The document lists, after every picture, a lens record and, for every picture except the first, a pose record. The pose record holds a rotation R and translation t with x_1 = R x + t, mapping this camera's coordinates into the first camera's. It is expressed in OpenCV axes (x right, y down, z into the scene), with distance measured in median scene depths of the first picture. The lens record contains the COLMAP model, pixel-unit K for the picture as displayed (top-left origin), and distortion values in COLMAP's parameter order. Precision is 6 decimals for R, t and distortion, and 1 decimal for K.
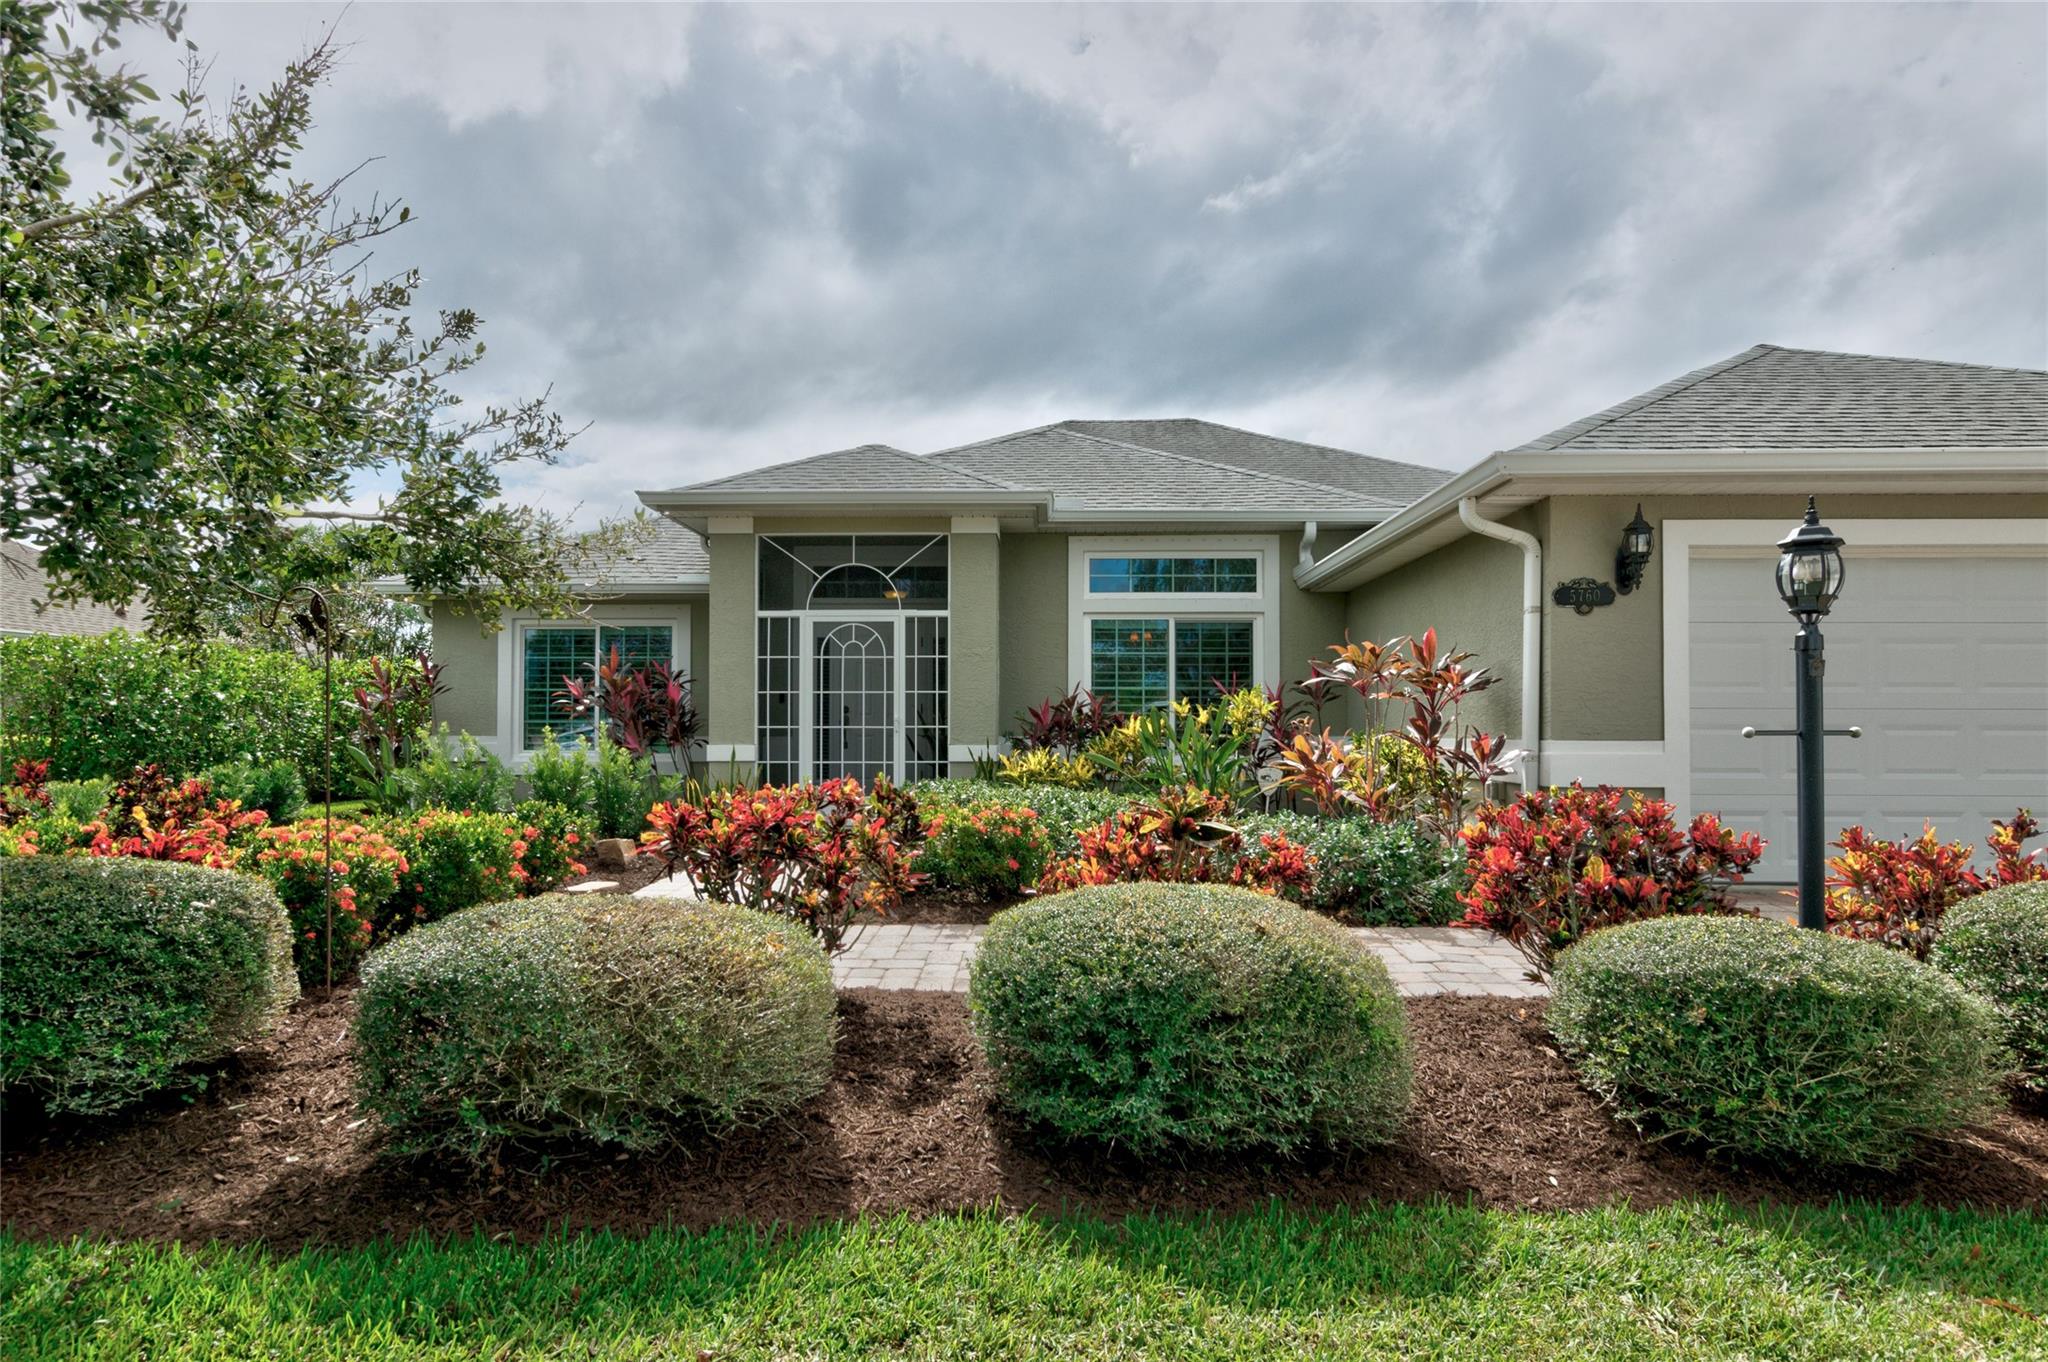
lens RADIAL K [[1154.6, 0, 1026.1], [0, 1154.6, 695.8], [0, 0, 1]] dist [0.002179, 0.000331]
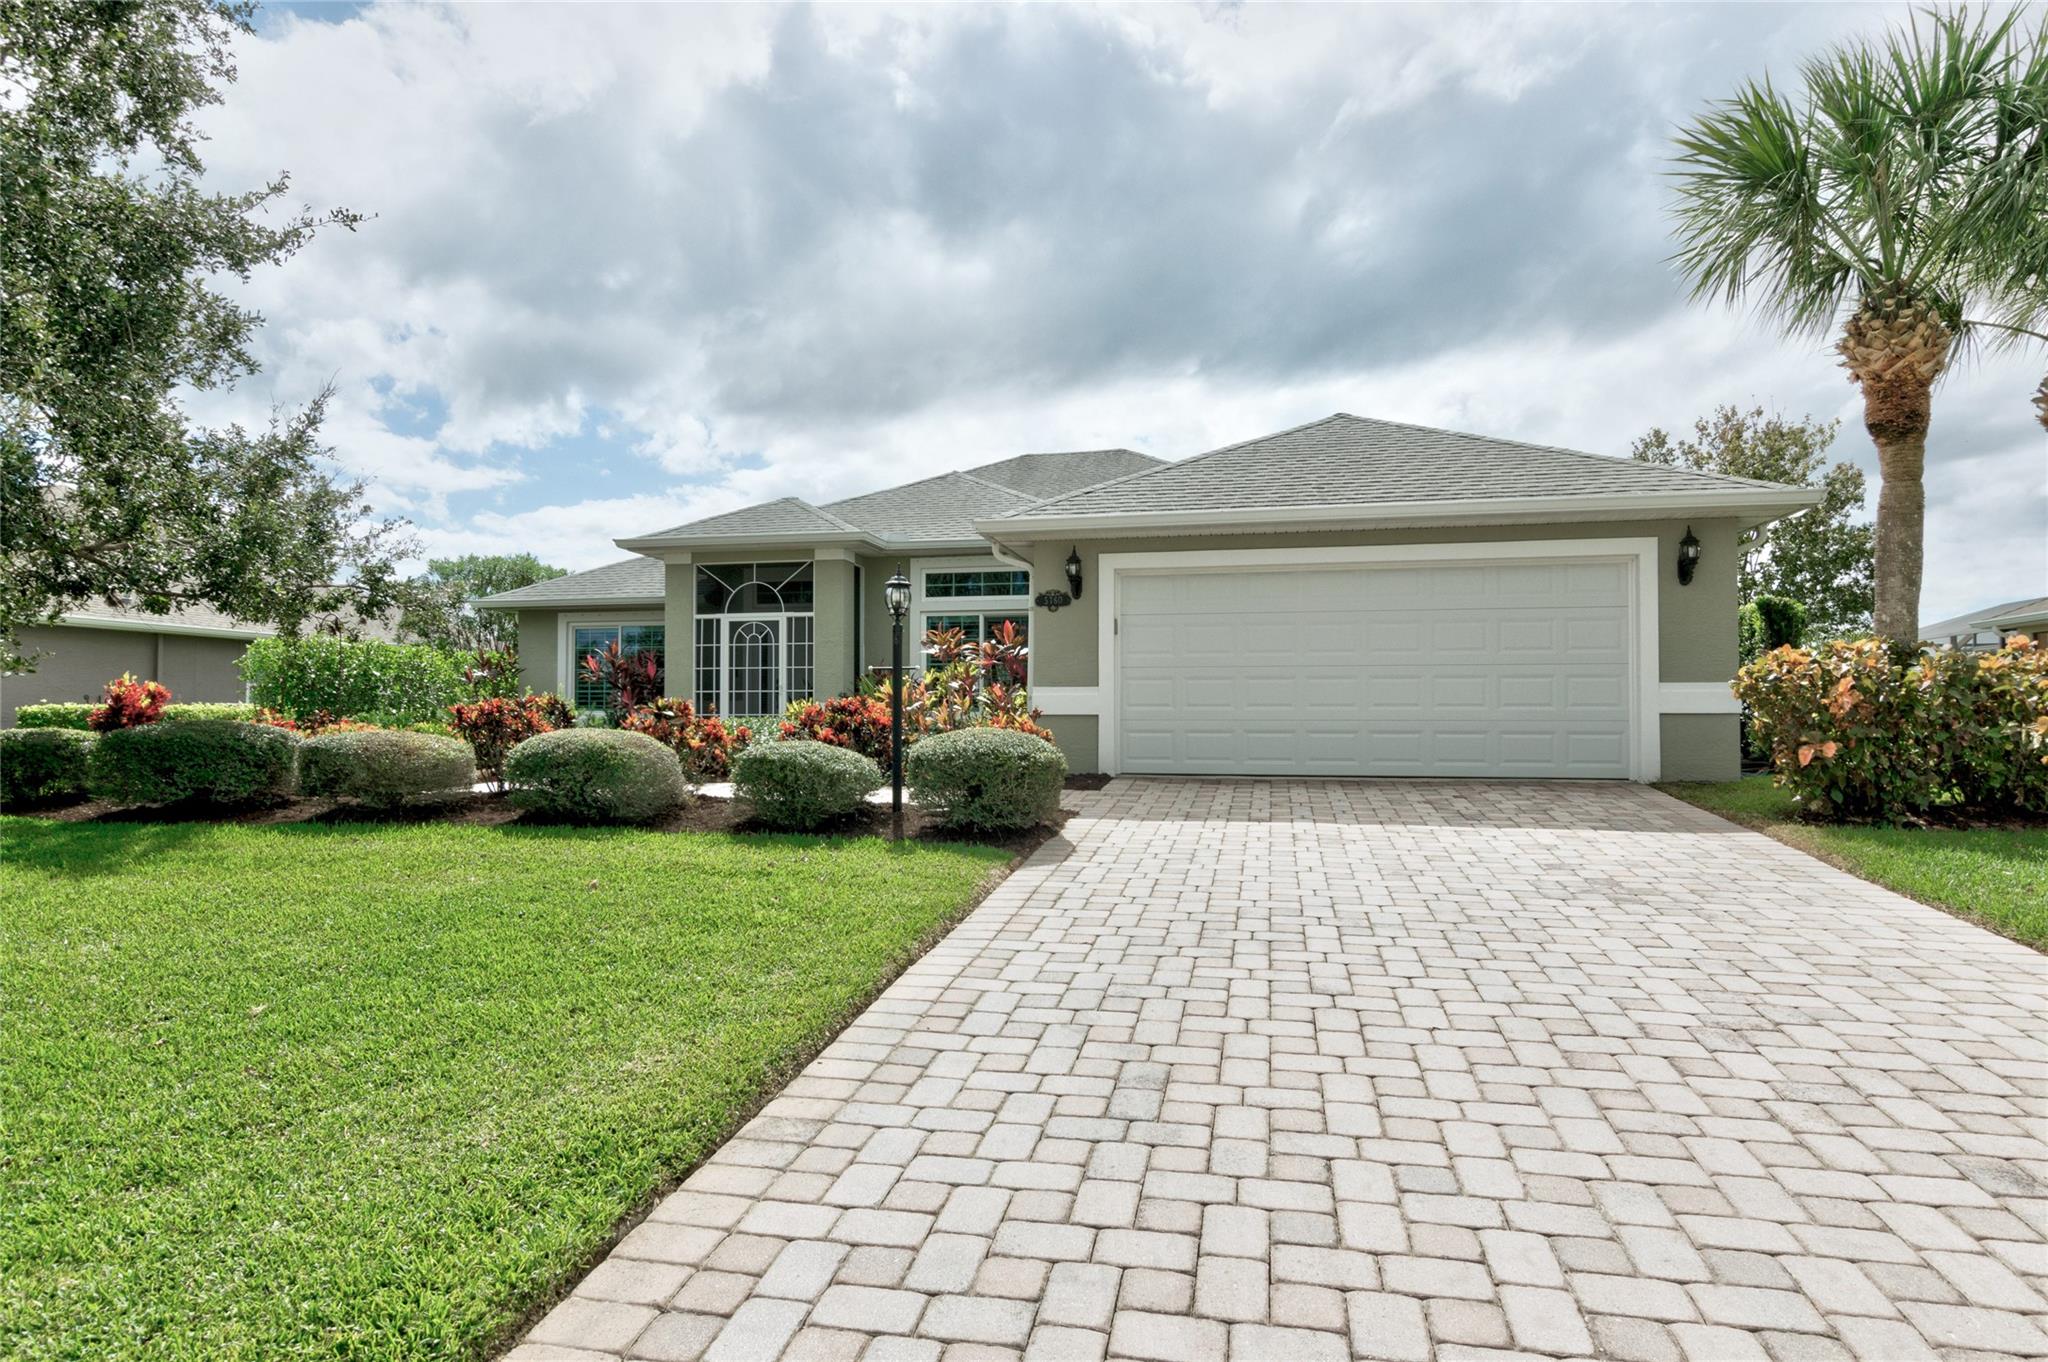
lens RADIAL K [[1140.9, 0, 1013.6], [0, 1140.9, 699.4], [0, 0, 1]] dist [-0.000381, 0.002004]
pose [[0.983171, -0.005064, -0.182617, 0.450717], [0.007258, 0.999909, 0.011345, 0.023313], [0.182543, -0.012479, 0.983119, -0.393694]]
